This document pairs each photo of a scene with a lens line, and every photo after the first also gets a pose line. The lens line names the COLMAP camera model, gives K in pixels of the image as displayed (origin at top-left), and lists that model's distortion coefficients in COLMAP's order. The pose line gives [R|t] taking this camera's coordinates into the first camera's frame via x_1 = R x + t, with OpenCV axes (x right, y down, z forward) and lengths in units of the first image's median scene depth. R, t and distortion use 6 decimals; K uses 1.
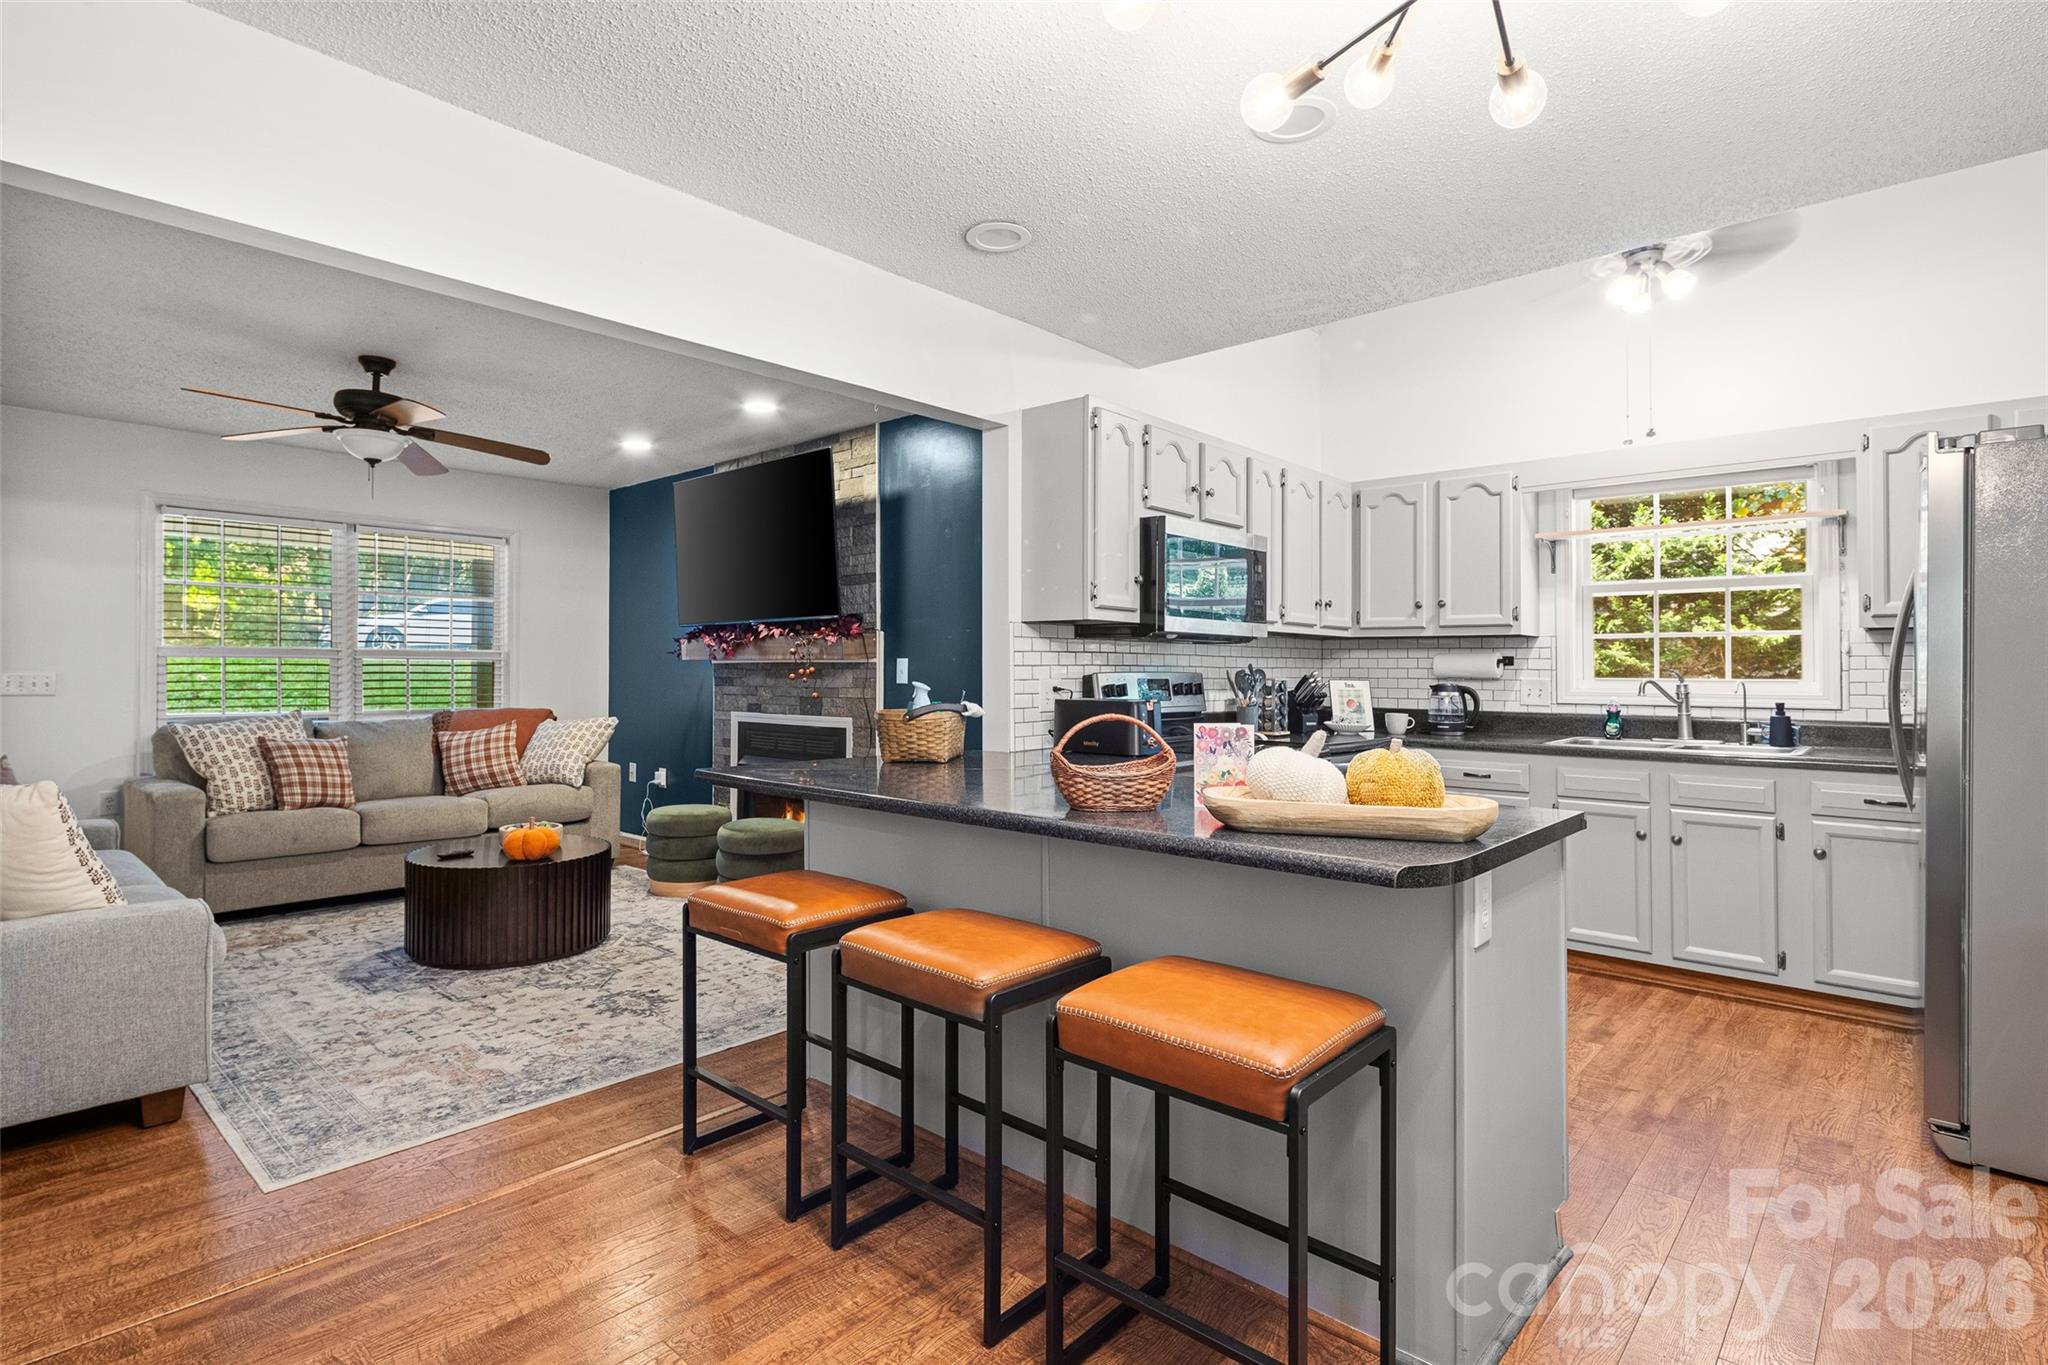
lens RADIAL K [[1014.9, 0, 1001.0], [0, 1014.9, 659.9], [0, 0, 1]] dist [-0.000364, -0.000467]
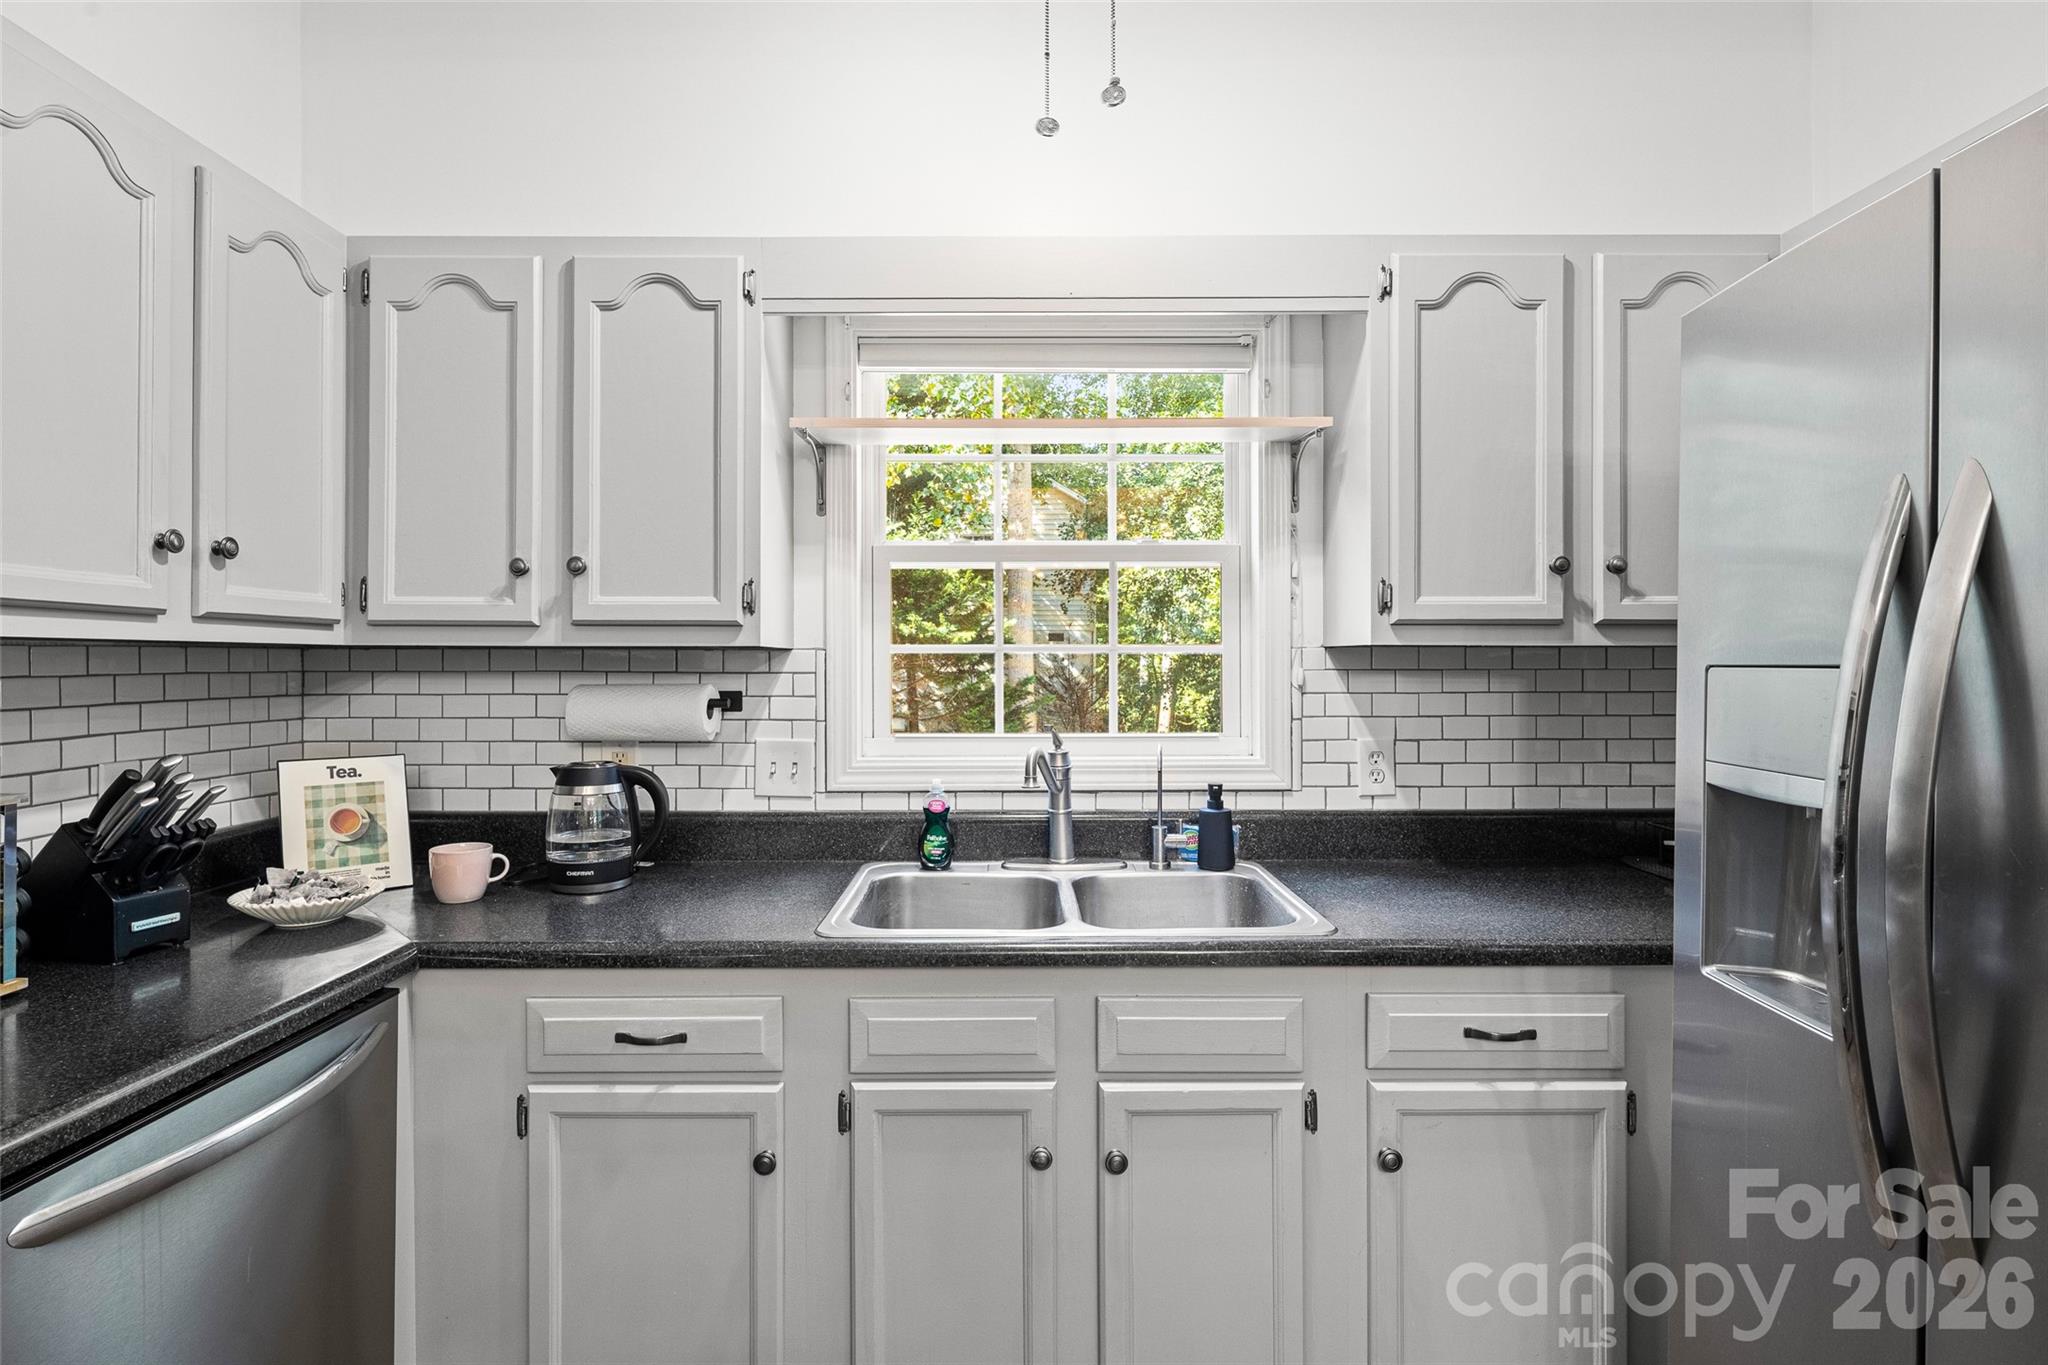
lens RADIAL K [[995.3, 0, 1011.9], [0, 995.3, 655.4], [0, 0, 1]] dist [0.002326, -0.000434]
pose [[0.734995, -0.002158, 0.678069, 0.301185], [-0.002836, 0.999976, 0.006257, -0.023715], [-0.678066, -0.006522, 0.734972, 0.609893]]
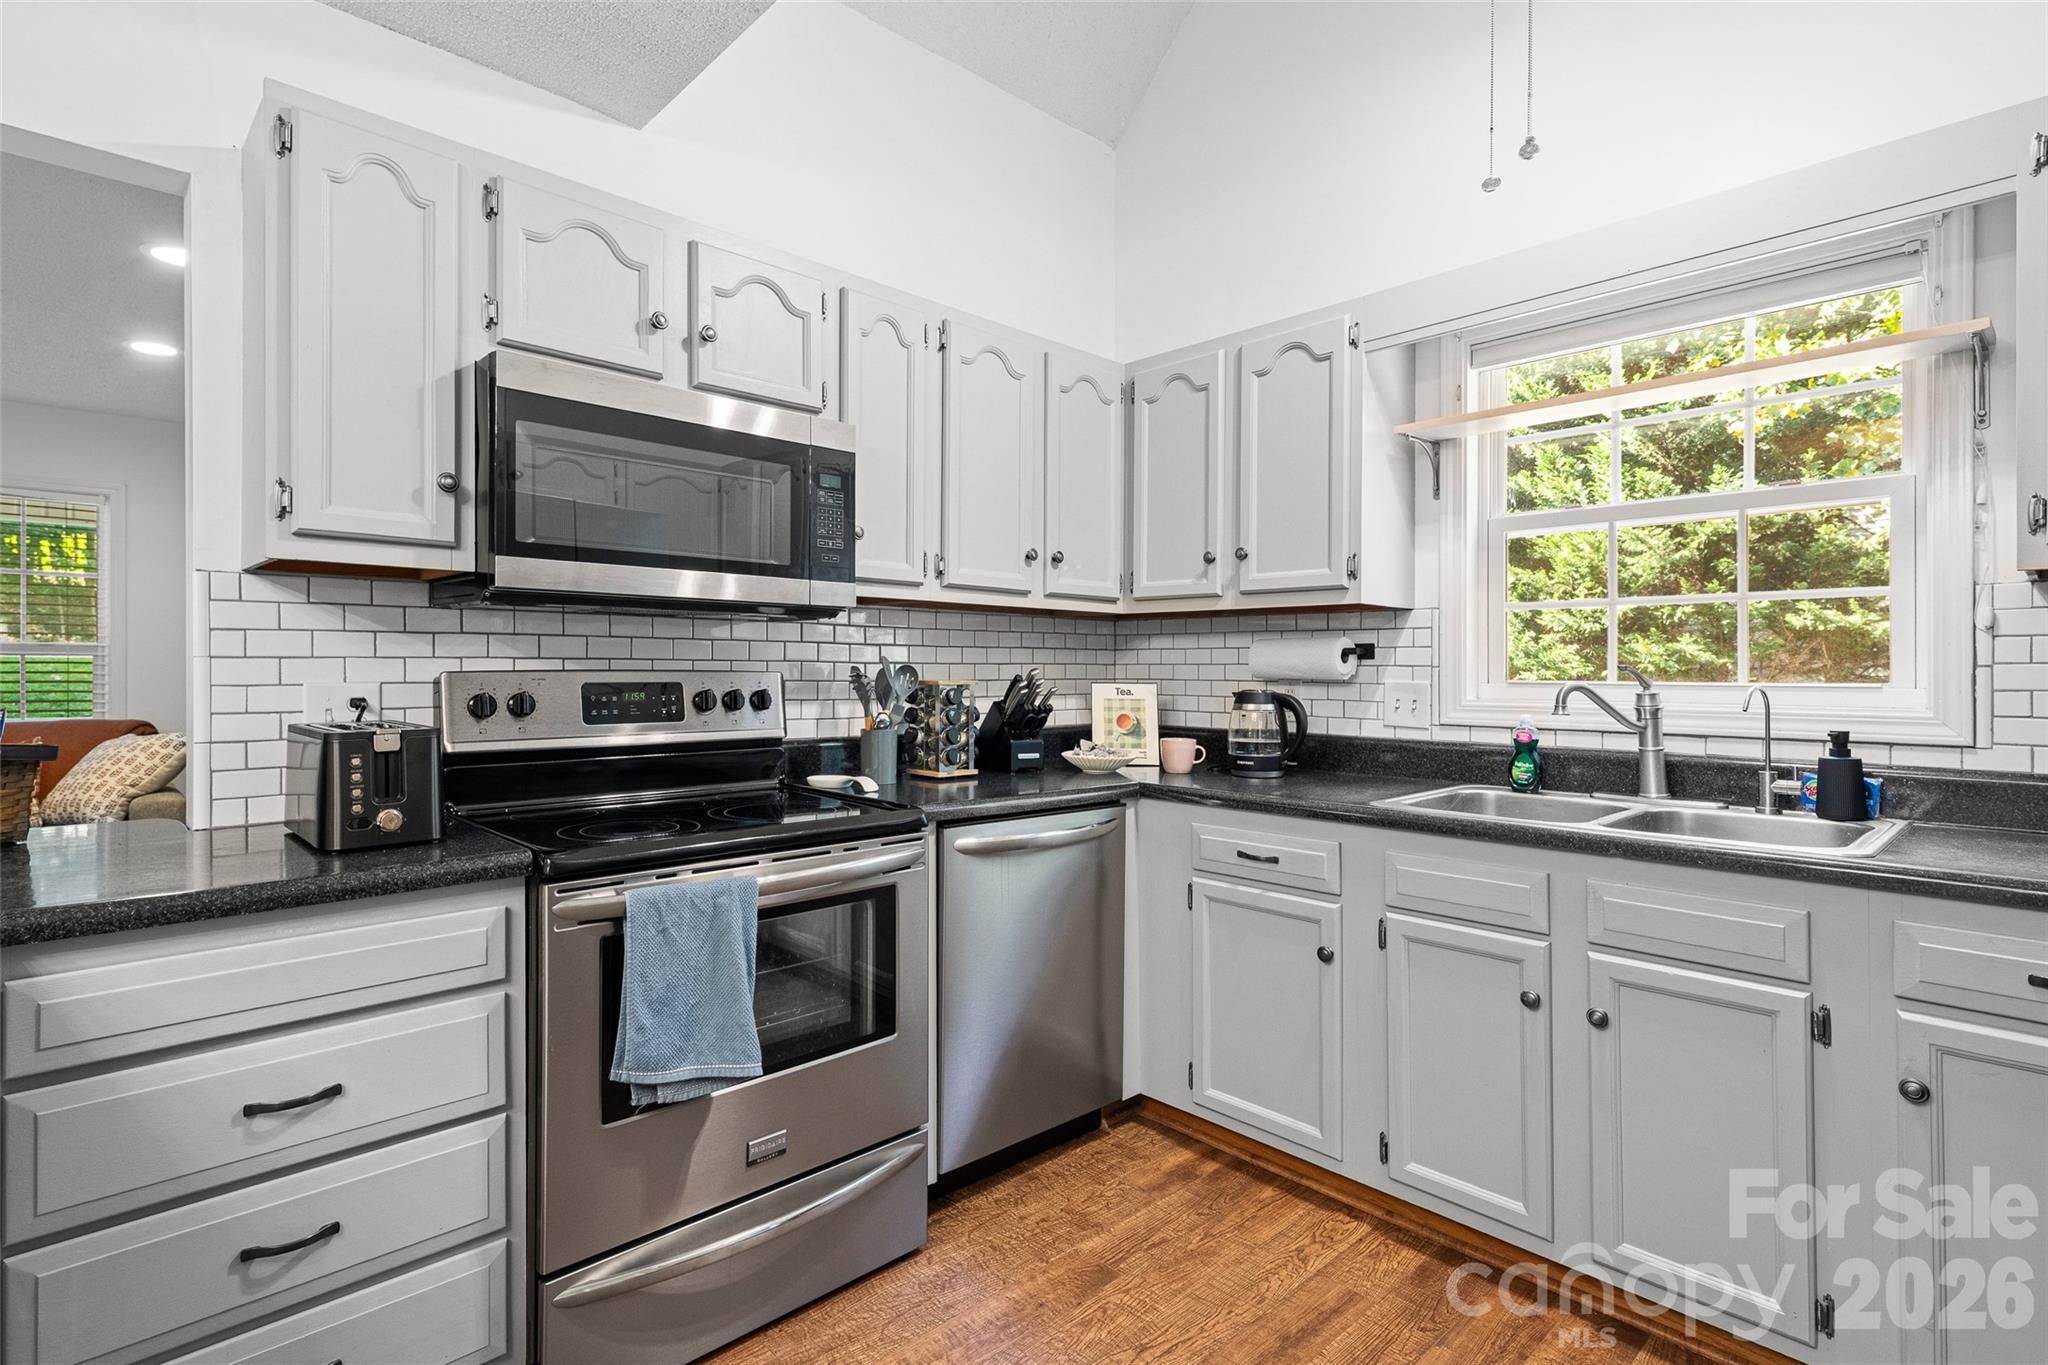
lens RADIAL K [[1005.8, 0, 1011.2], [0, 1005.8, 669.4], [0, 0, 1]] dist [0.018840, 0.000151]
pose [[0.997532, -0.000755, -0.070213, 0.348984], [0.001490, 0.999945, 0.010409, 0.005478], [0.070201, -0.010487, 0.997478, 0.415288]]
